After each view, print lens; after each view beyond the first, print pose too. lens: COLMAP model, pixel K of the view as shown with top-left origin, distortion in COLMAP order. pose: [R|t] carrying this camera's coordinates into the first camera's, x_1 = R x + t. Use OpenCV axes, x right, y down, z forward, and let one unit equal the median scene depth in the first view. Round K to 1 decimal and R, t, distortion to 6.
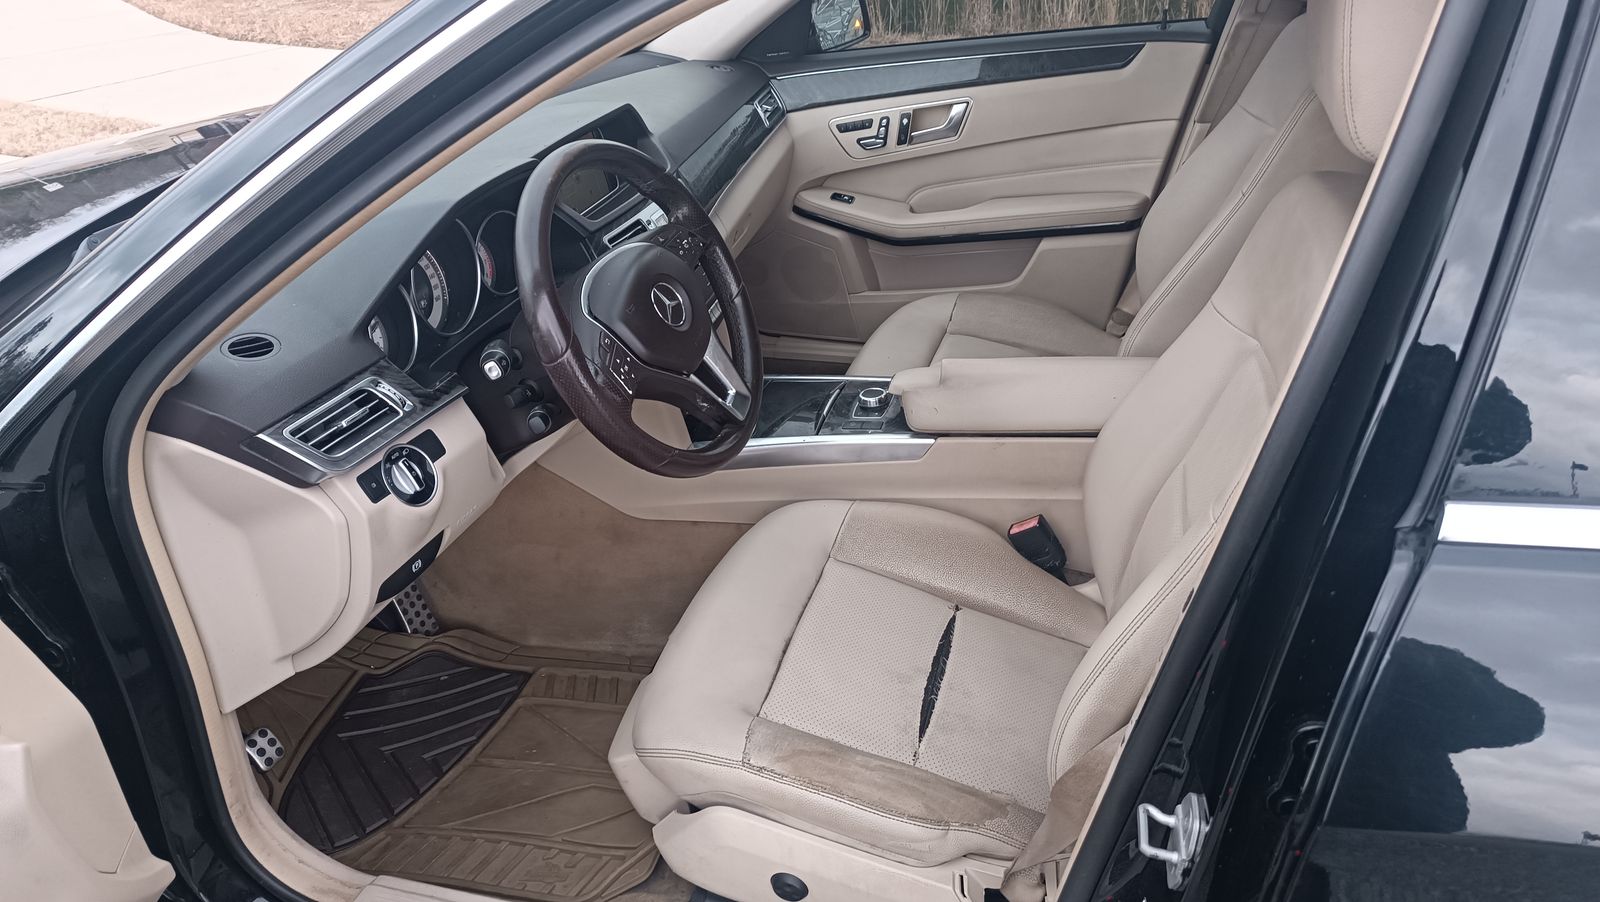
lens RADIAL K [[1191.3, 0, 800.7], [0, 1191.3, 421.4], [0, 0, 1]] dist [0.025293, -0.007537]
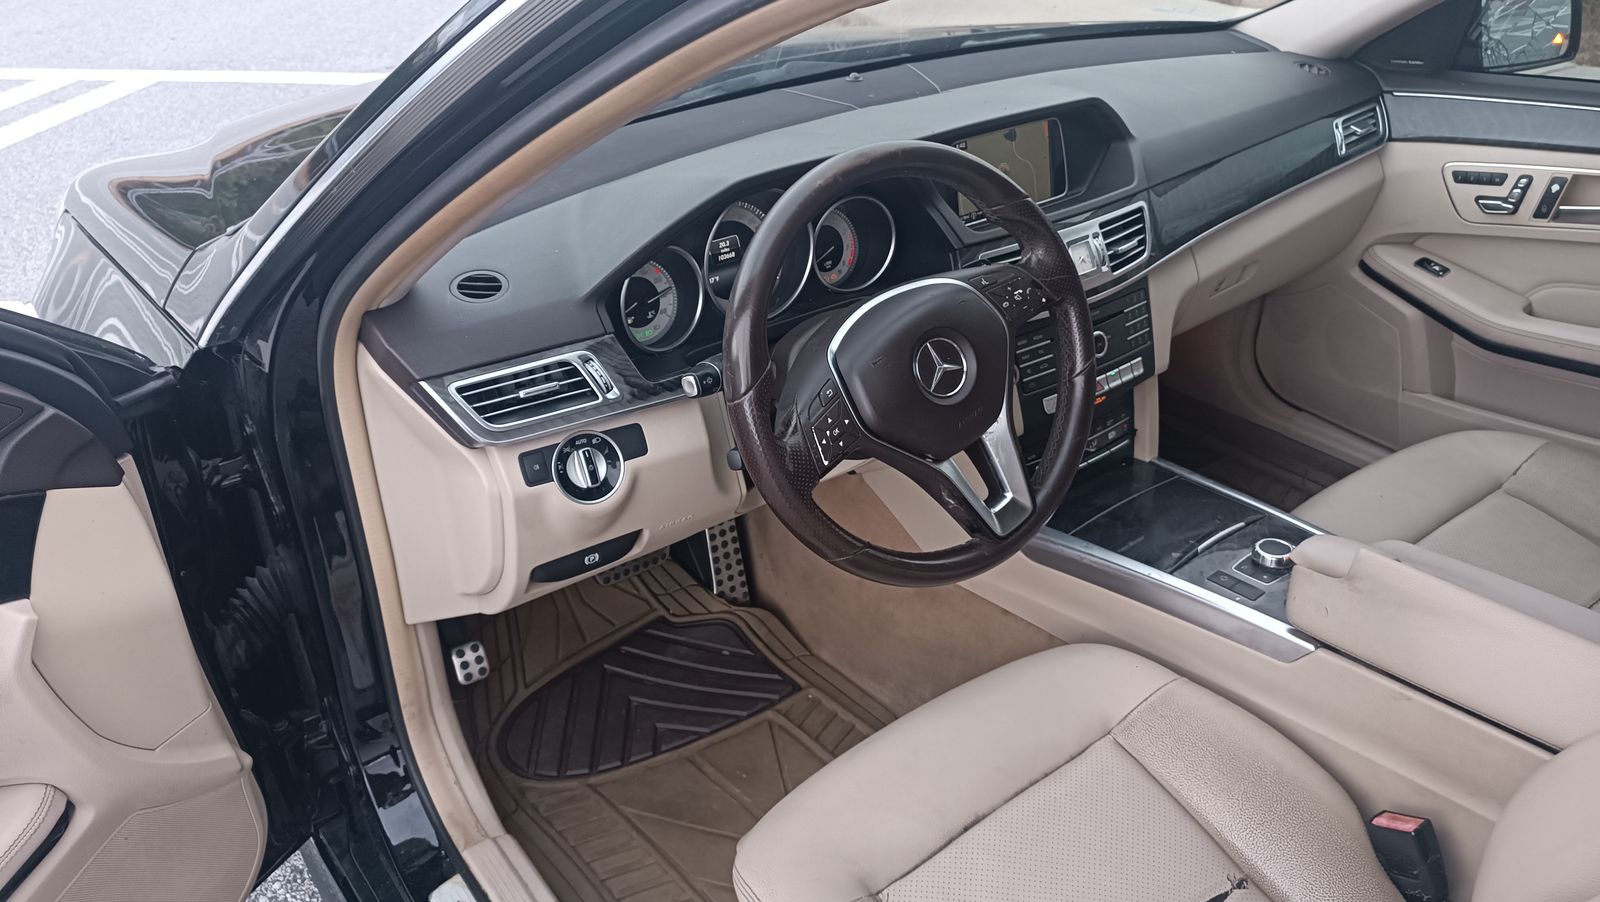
lens RADIAL K [[1191.3, 0, 800.7], [0, 1191.3, 421.4], [0, 0, 1]] dist [0.025293, -0.007537]
pose [[0.806163, 0.327303, -0.492923, 0.163427], [-0.299694, 0.944177, 0.136794, -0.110887], [0.510180, 0.037448, 0.859252, 0.215154]]
